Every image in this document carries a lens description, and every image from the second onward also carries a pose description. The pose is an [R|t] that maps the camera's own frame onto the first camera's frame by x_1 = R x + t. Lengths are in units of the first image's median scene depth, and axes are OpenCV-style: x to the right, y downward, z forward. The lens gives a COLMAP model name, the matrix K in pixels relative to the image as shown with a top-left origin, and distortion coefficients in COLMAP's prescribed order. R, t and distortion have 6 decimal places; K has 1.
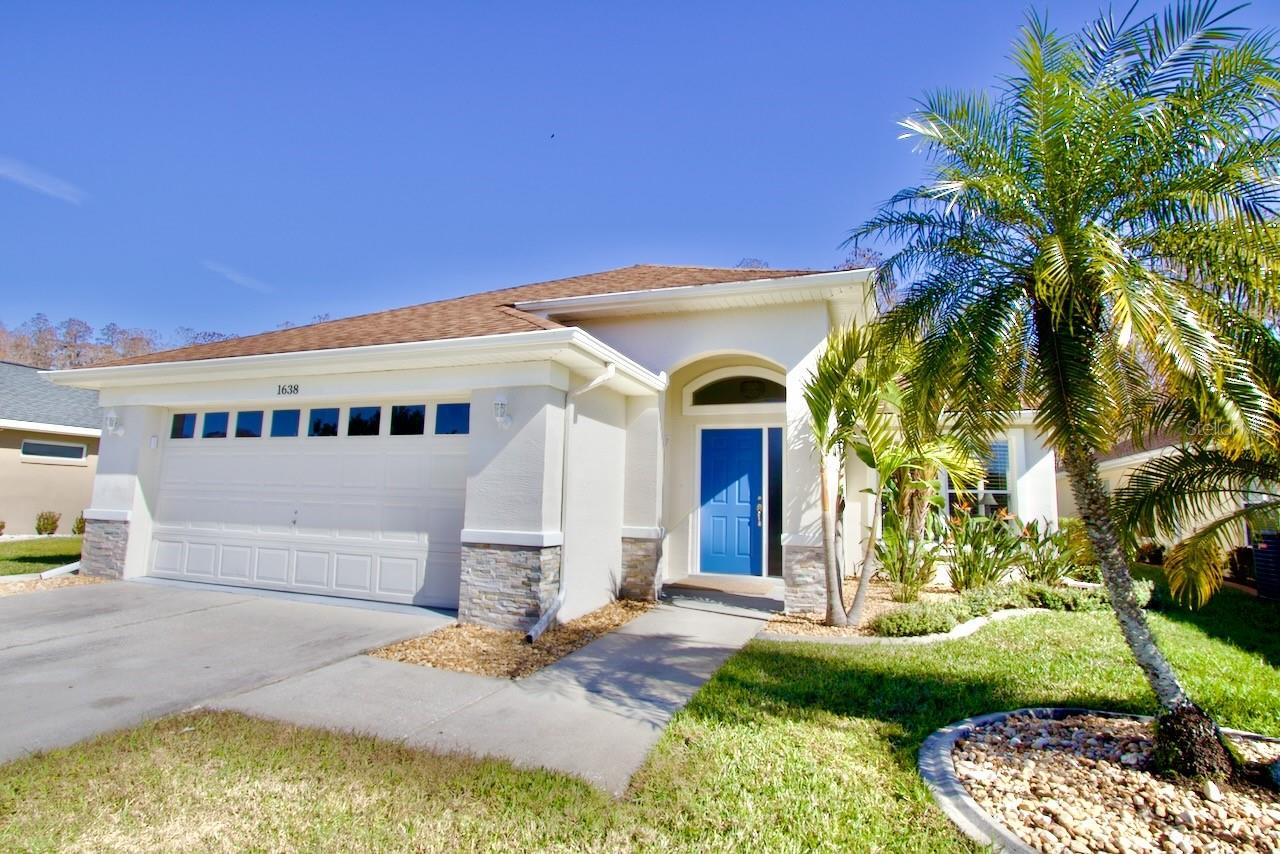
lens RADIAL K [[647.4, 0, 633.1], [0, 647.4, 424.4], [0, 0, 1]] dist [-0.023384, 0.001212]
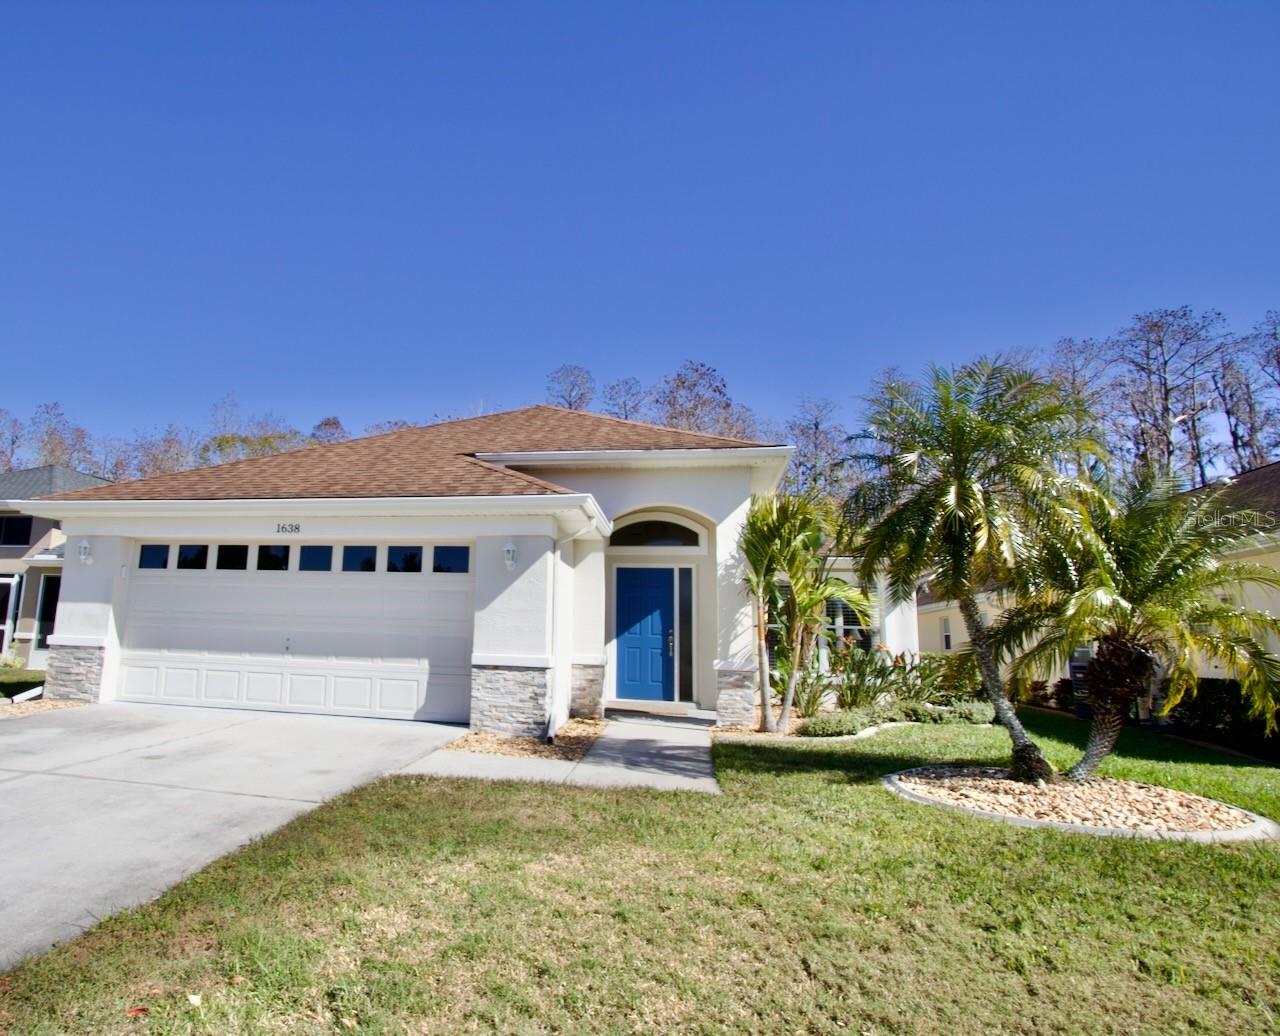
lens RADIAL K [[786.9, 0, 493.5], [0, 786.9, 517.5], [0, 0, 1]] dist [-0.024689, 0.000446]
pose [[0.991847, 0.027996, 0.124324, -0.345871], [-0.023784, 0.999096, -0.035237, -0.032537], [-0.125198, 0.031993, 0.991616, -0.380052]]
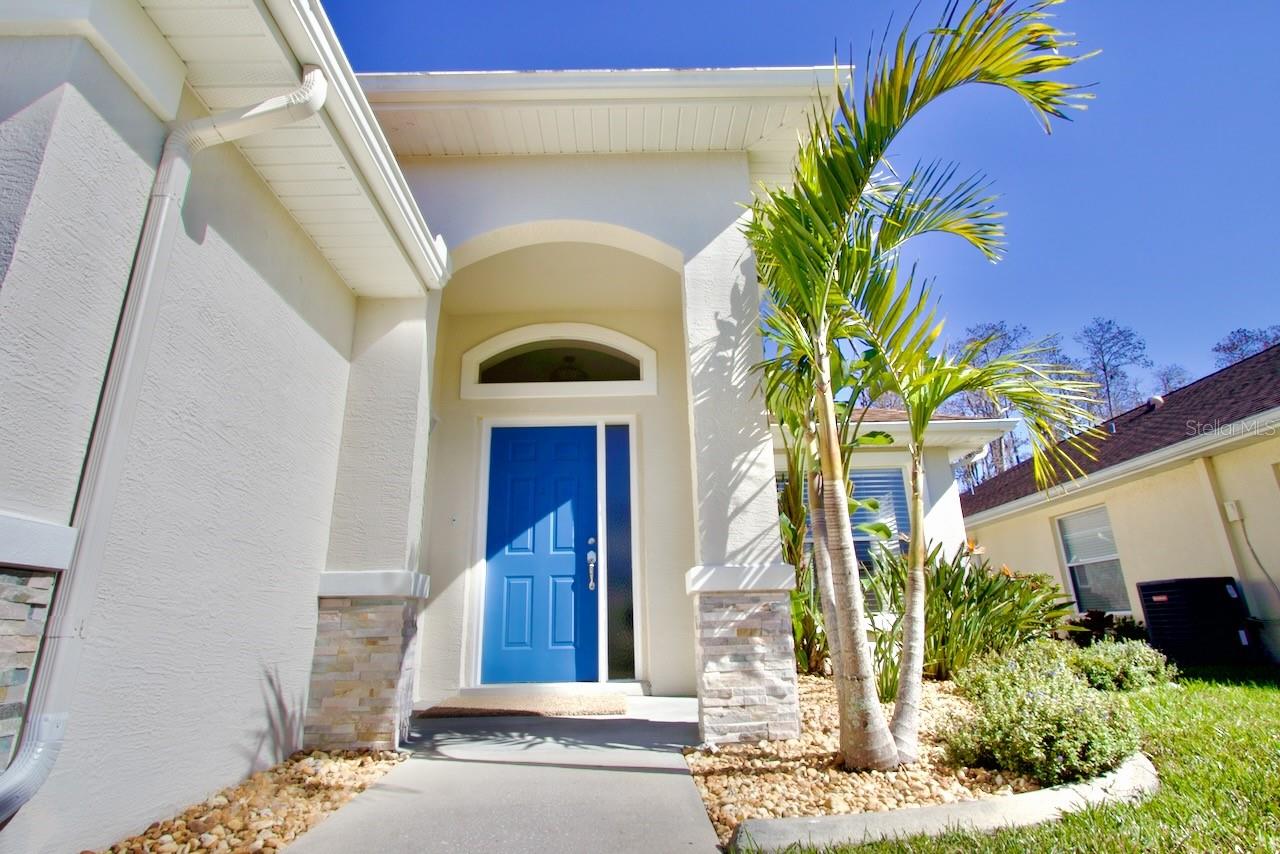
lens RADIAL K [[647.4, 0, 633.1], [0, 647.4, 424.4], [0, 0, 1]] dist [-0.023384, 0.001212]
pose [[0.926739, 0.070510, 0.369031, 0.010760], [-0.000888, 0.982640, -0.185521, 0.146453], [-0.375705, 0.171602, 0.910713, 0.542258]]
